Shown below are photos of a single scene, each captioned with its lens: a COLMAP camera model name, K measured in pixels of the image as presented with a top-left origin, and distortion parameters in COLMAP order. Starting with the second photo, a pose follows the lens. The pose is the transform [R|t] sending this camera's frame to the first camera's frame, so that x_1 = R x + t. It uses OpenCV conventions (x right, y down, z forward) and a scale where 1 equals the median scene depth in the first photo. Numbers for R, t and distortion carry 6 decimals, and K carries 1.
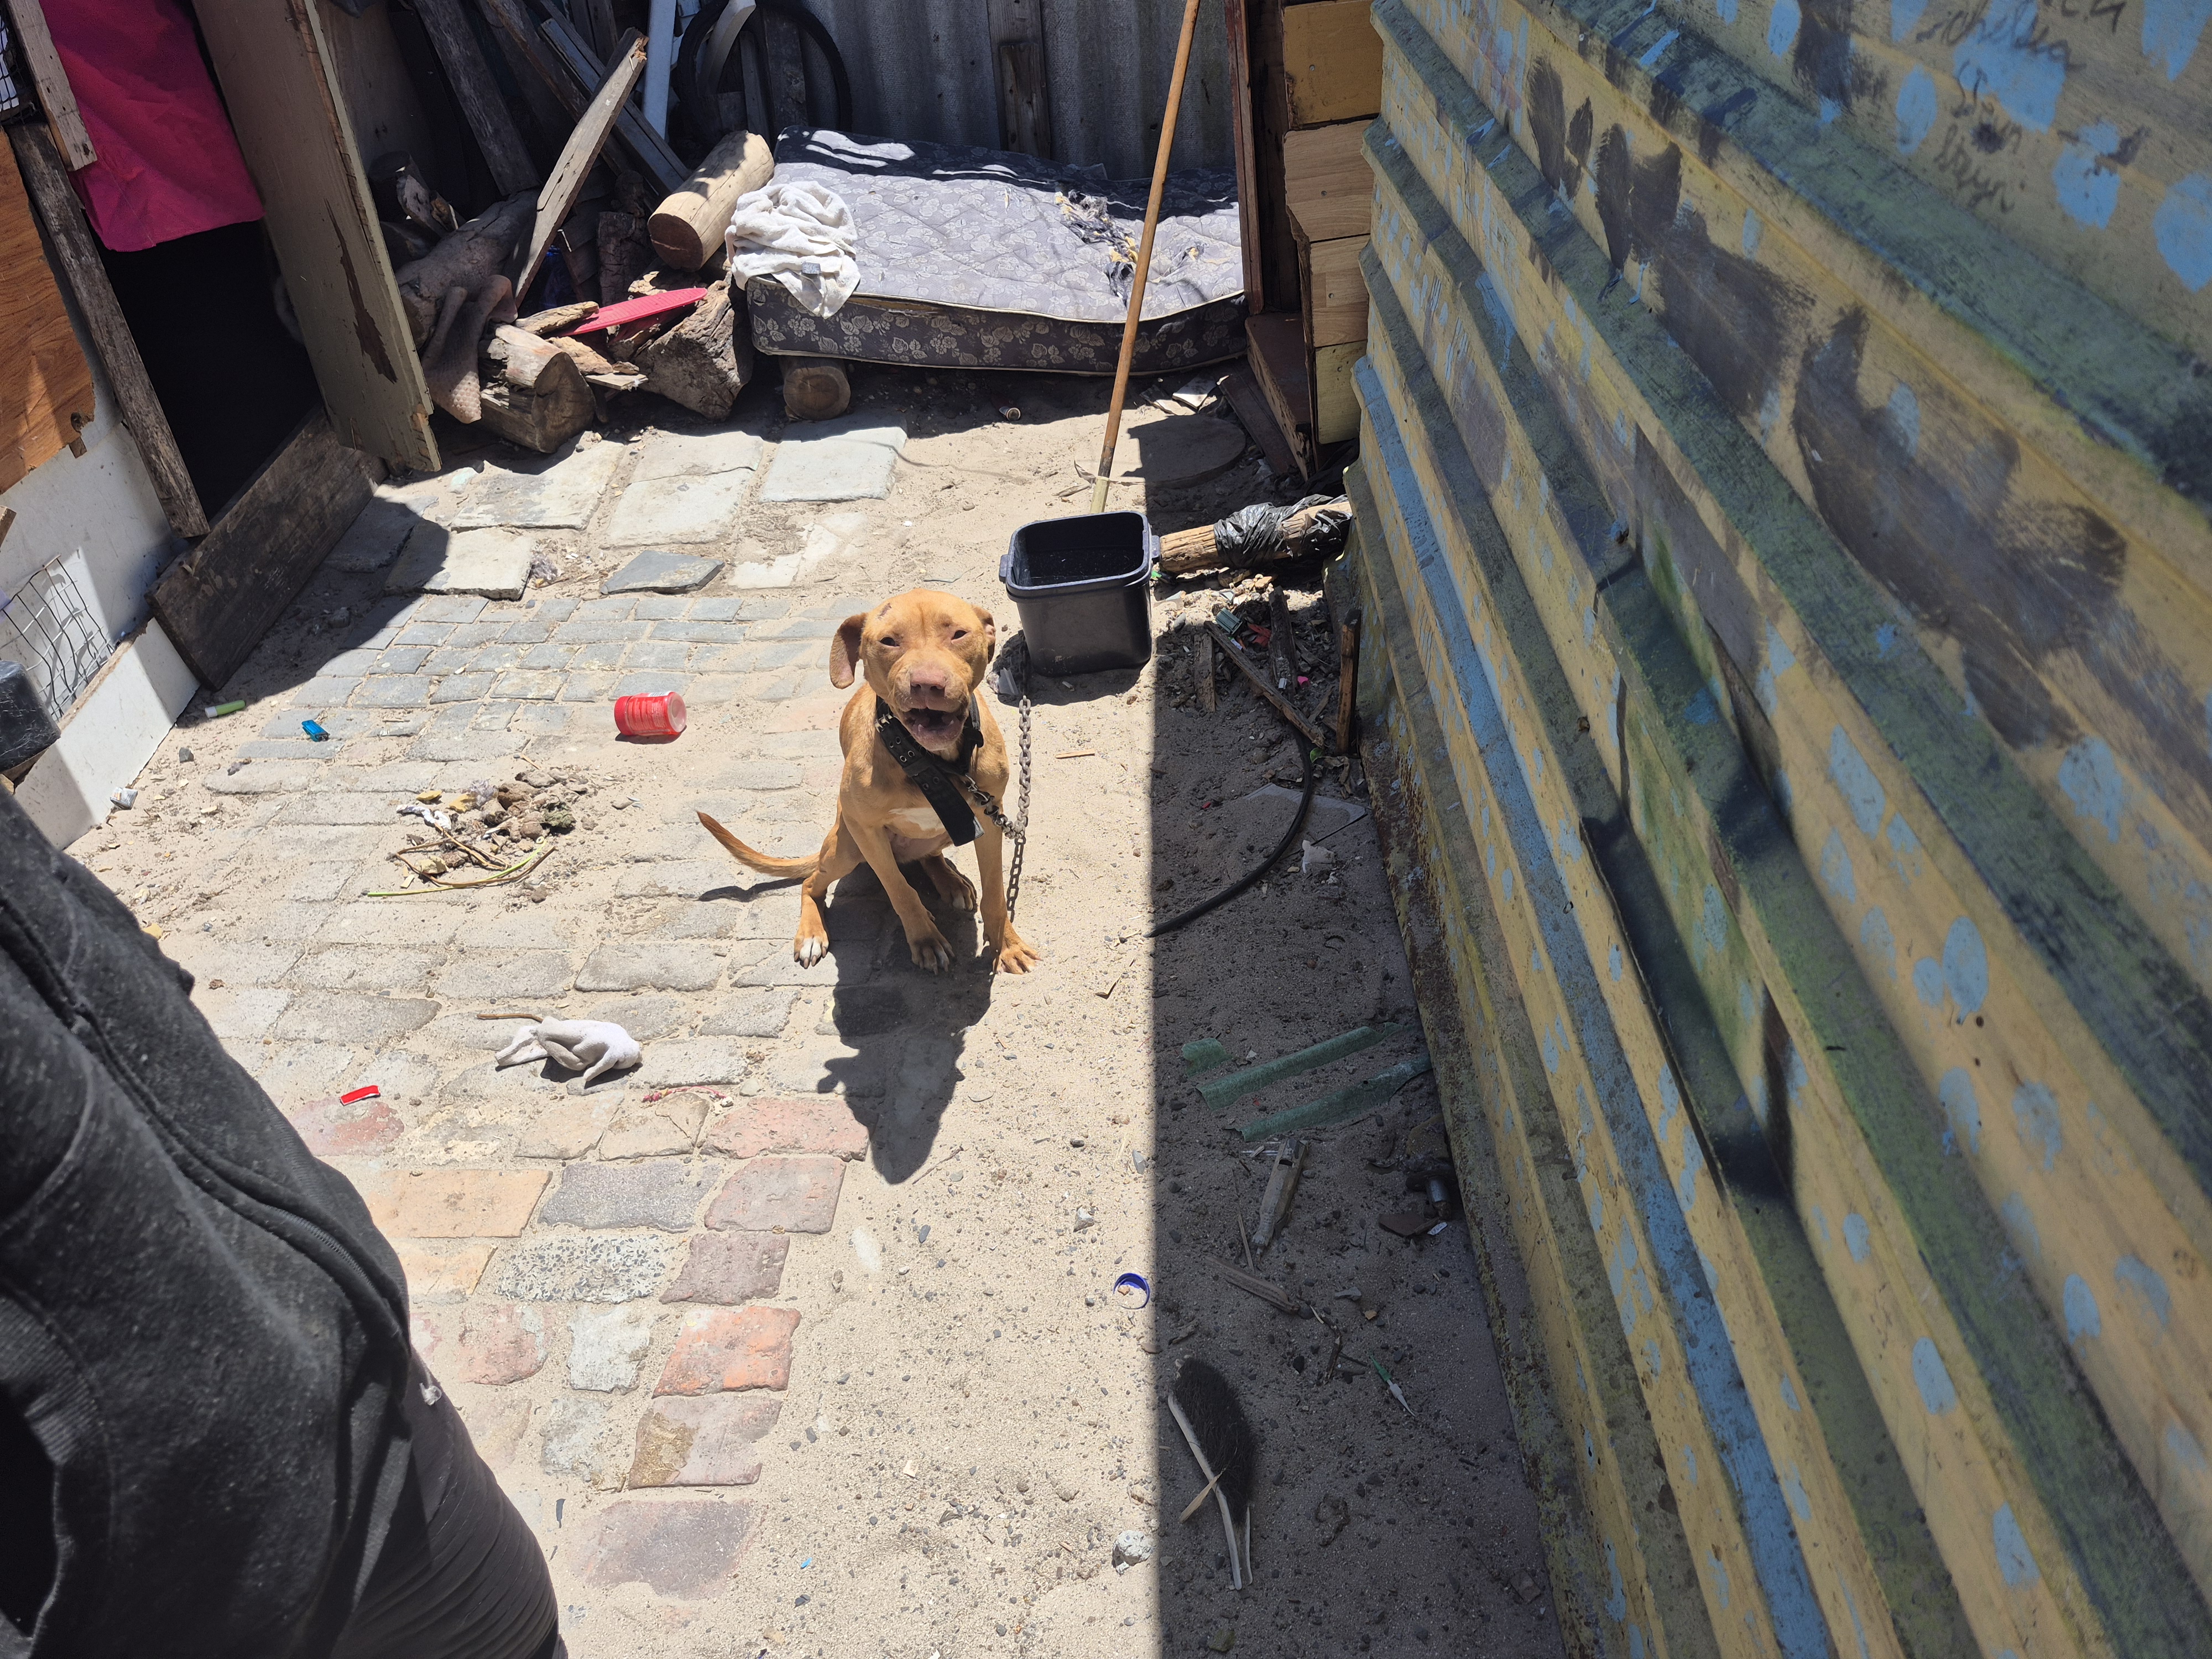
lens RADIAL K [[1503.7, 0, 1122.8], [0, 1503.7, 846.4], [0, 0, 1]] dist [0.082808, -0.102232]
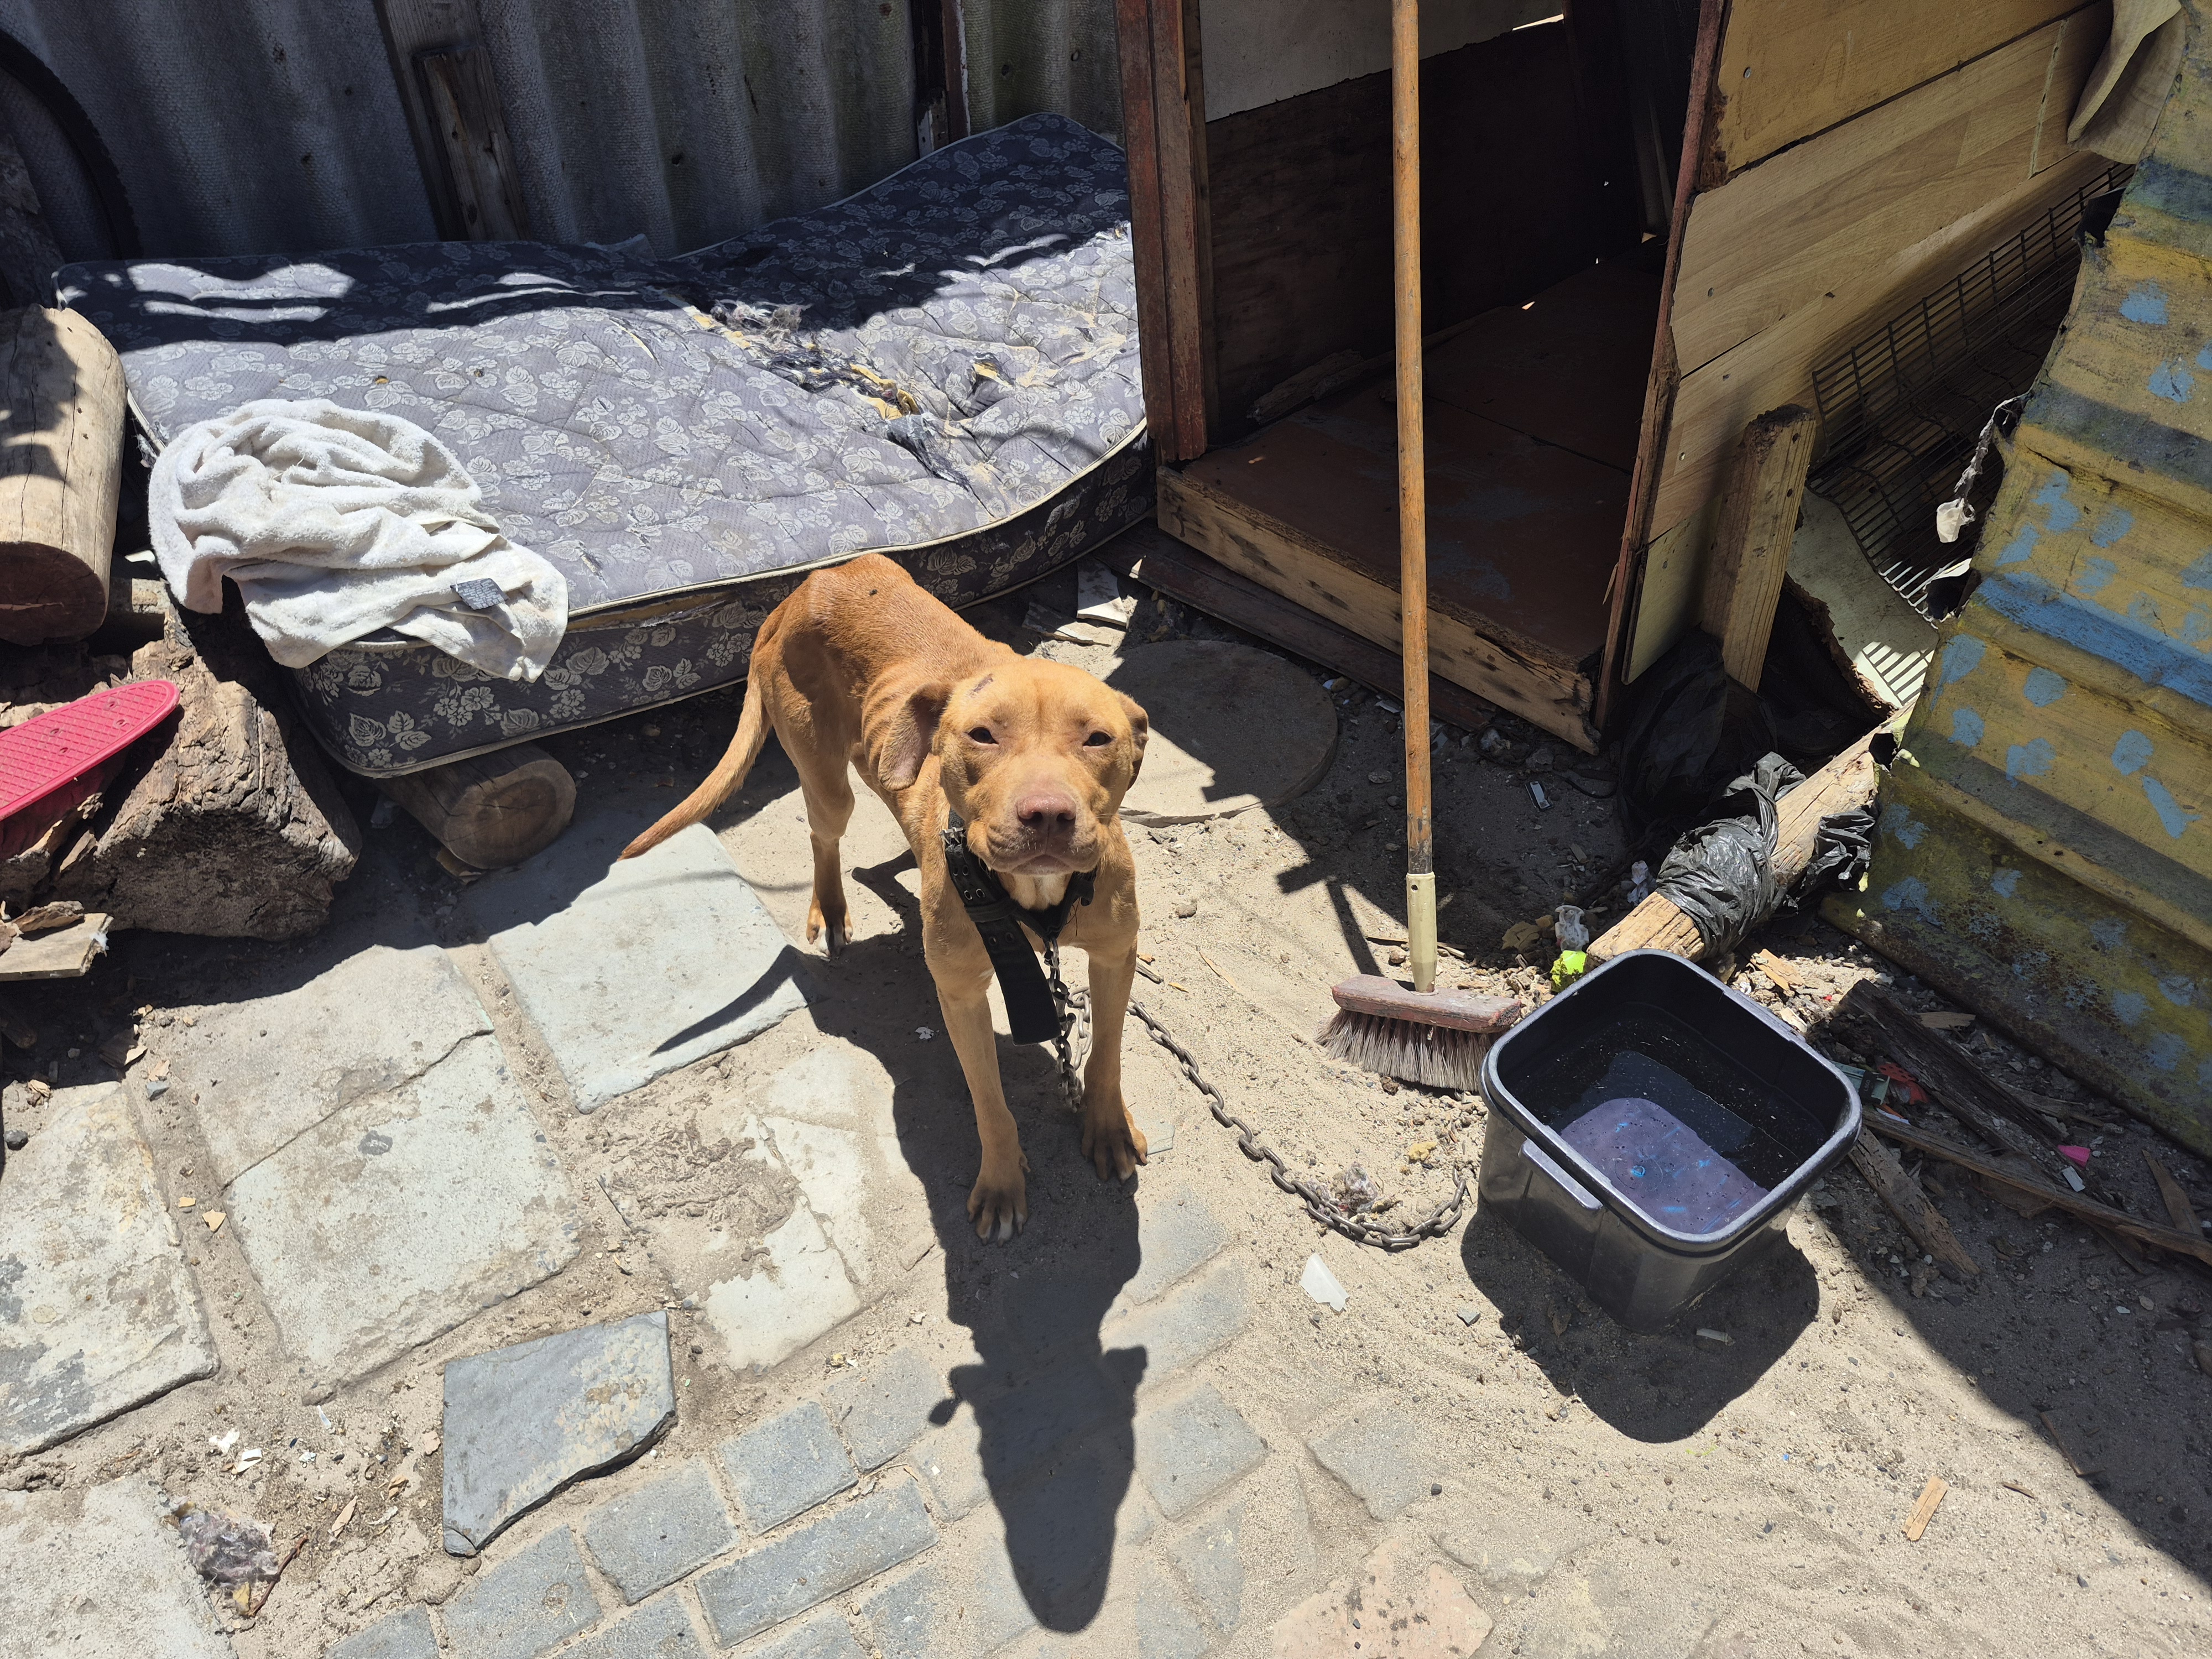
lens RADIAL K [[1502.0, 0, 1094.5], [0, 1502.0, 843.5], [0, 0, 1]] dist [0.098913, -0.111140]
pose [[0.805533, -0.349429, 0.478556, -0.519538], [0.328603, 0.935486, 0.129943, -0.526423], [-0.493088, 0.052582, 0.868389, 0.868174]]
